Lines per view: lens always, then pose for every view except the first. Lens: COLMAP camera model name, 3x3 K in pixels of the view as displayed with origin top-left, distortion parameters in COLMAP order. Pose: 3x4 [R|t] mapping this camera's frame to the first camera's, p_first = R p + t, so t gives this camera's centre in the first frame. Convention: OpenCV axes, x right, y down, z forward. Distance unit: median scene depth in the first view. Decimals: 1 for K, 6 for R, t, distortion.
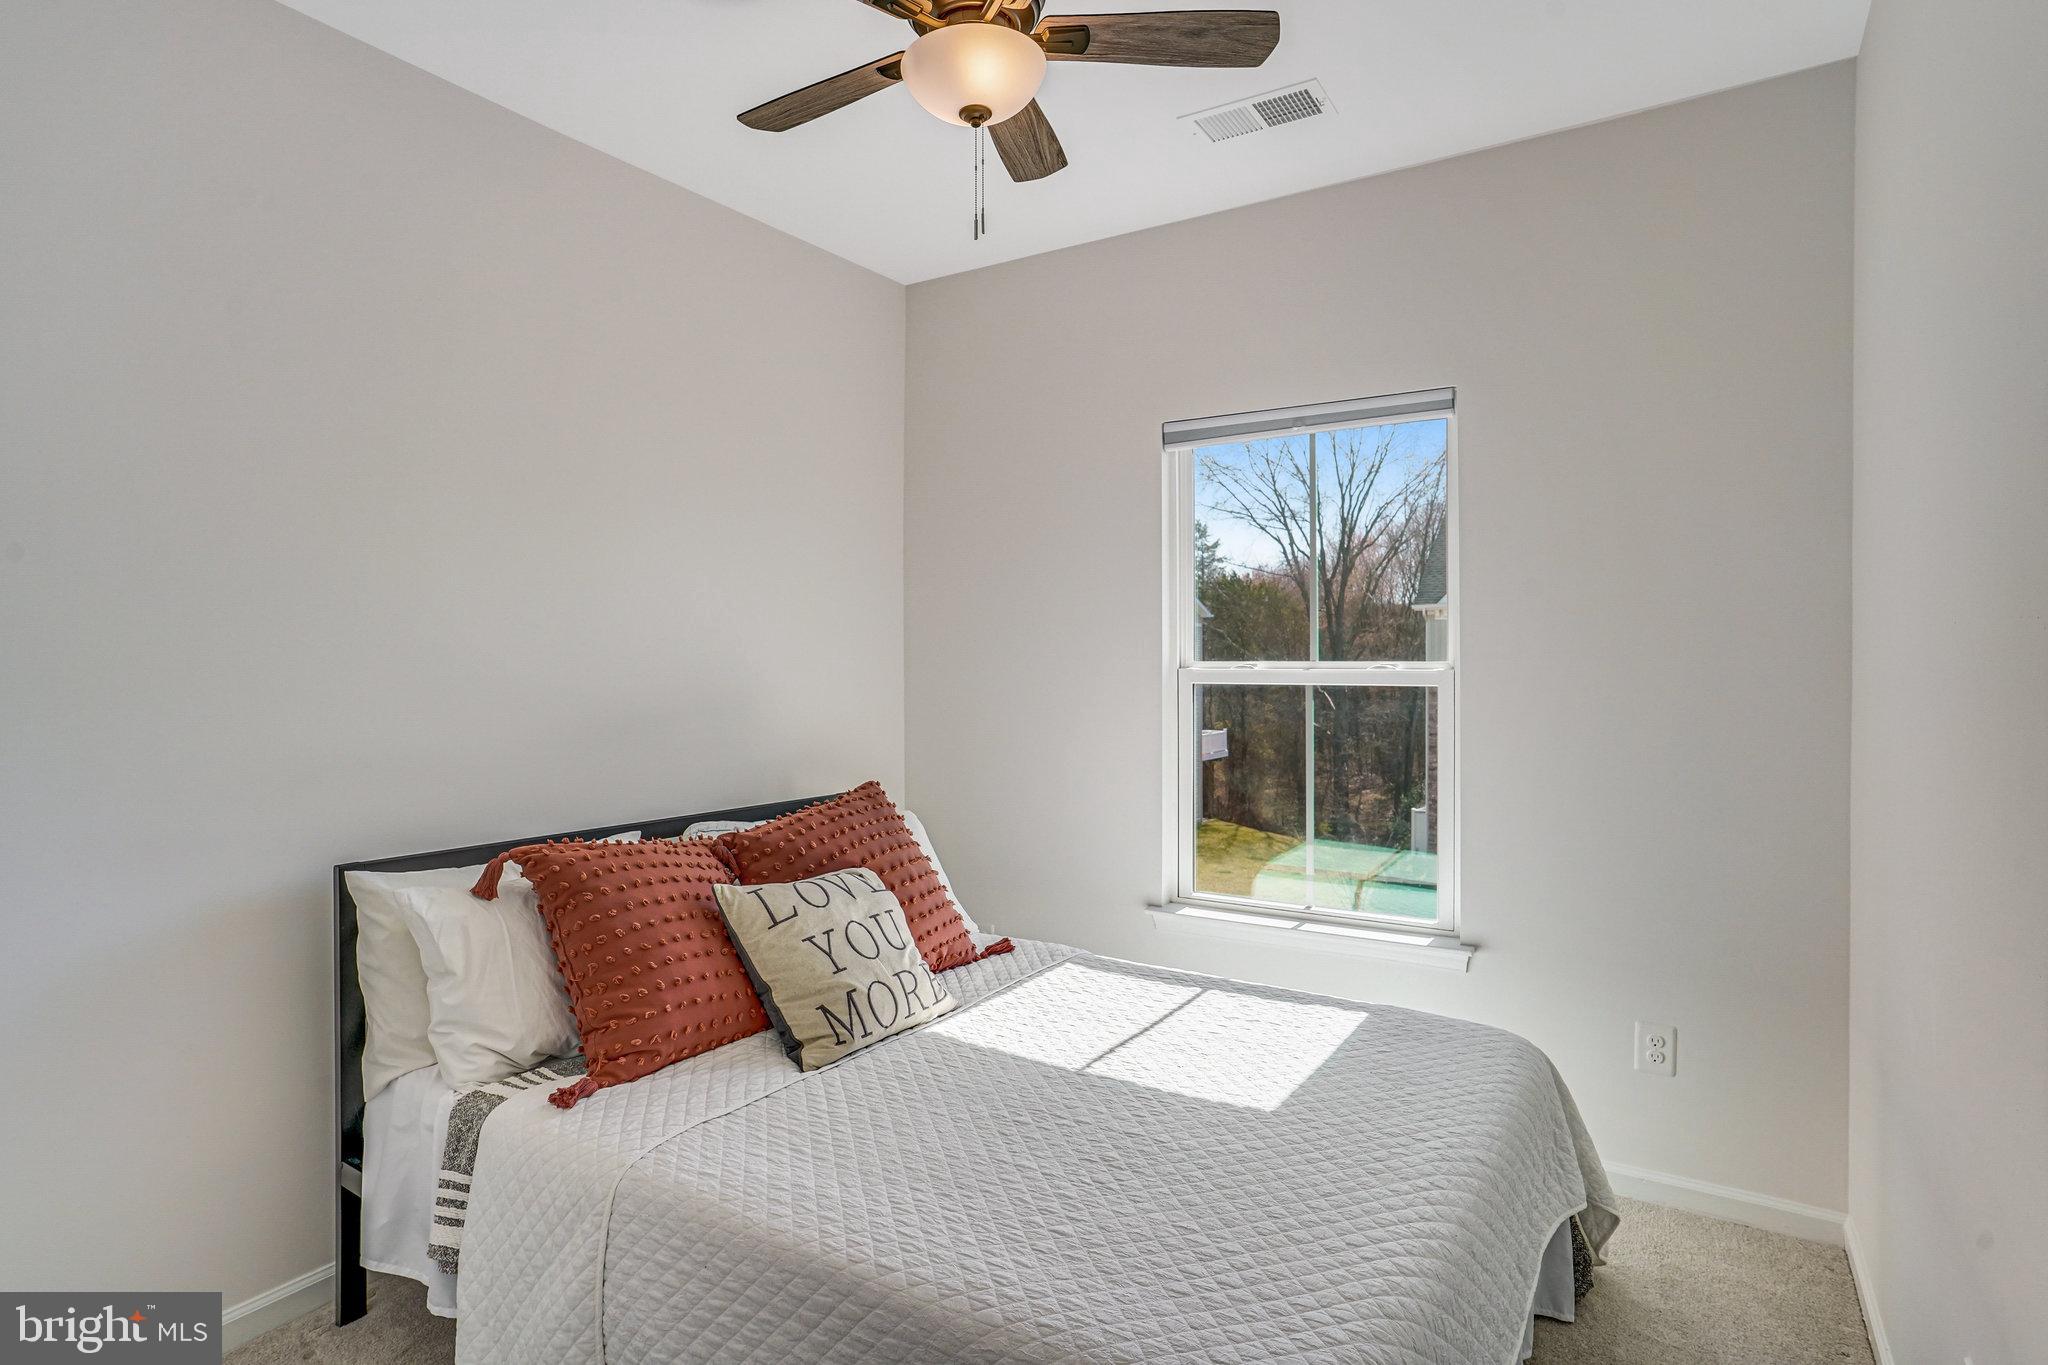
lens RADIAL K [[1076.6, 0, 1024.0], [0, 1076.6, 682.5], [0, 0, 1]] dist [-0.054060, 0.032244]
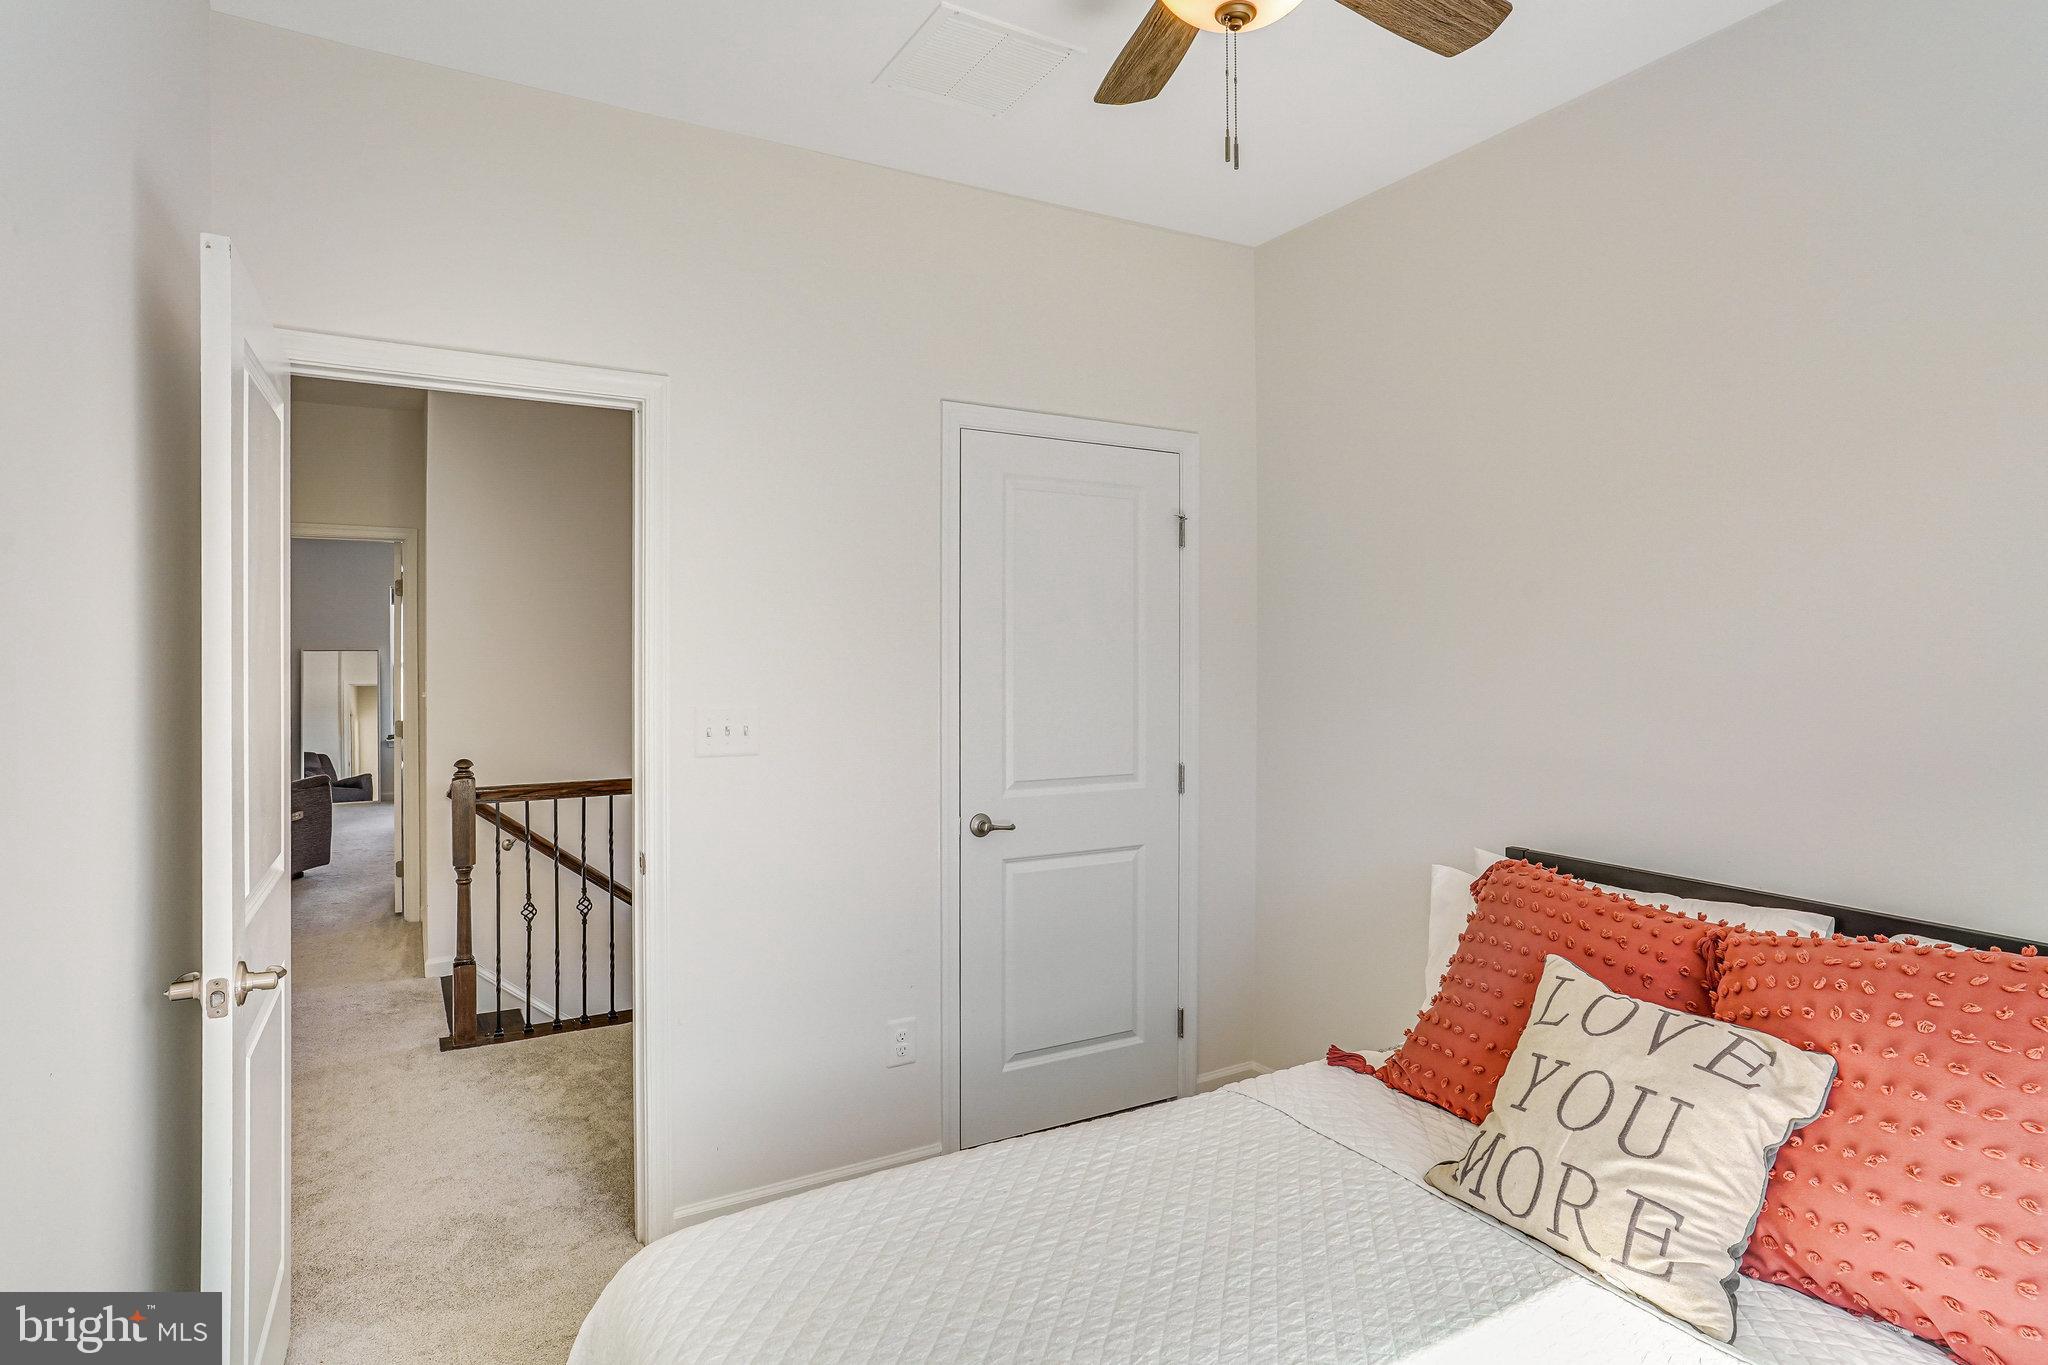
lens RADIAL K [[1076.6, 0, 1024.0], [0, 1076.6, 682.5], [0, 0, 1]] dist [-0.054060, 0.032244]
pose [[-0.472806, 0.004821, -0.881153, 0.611708], [-0.014787, 0.999801, 0.013404, -0.022886], [0.881042, 0.019368, -0.472641, 1.028773]]
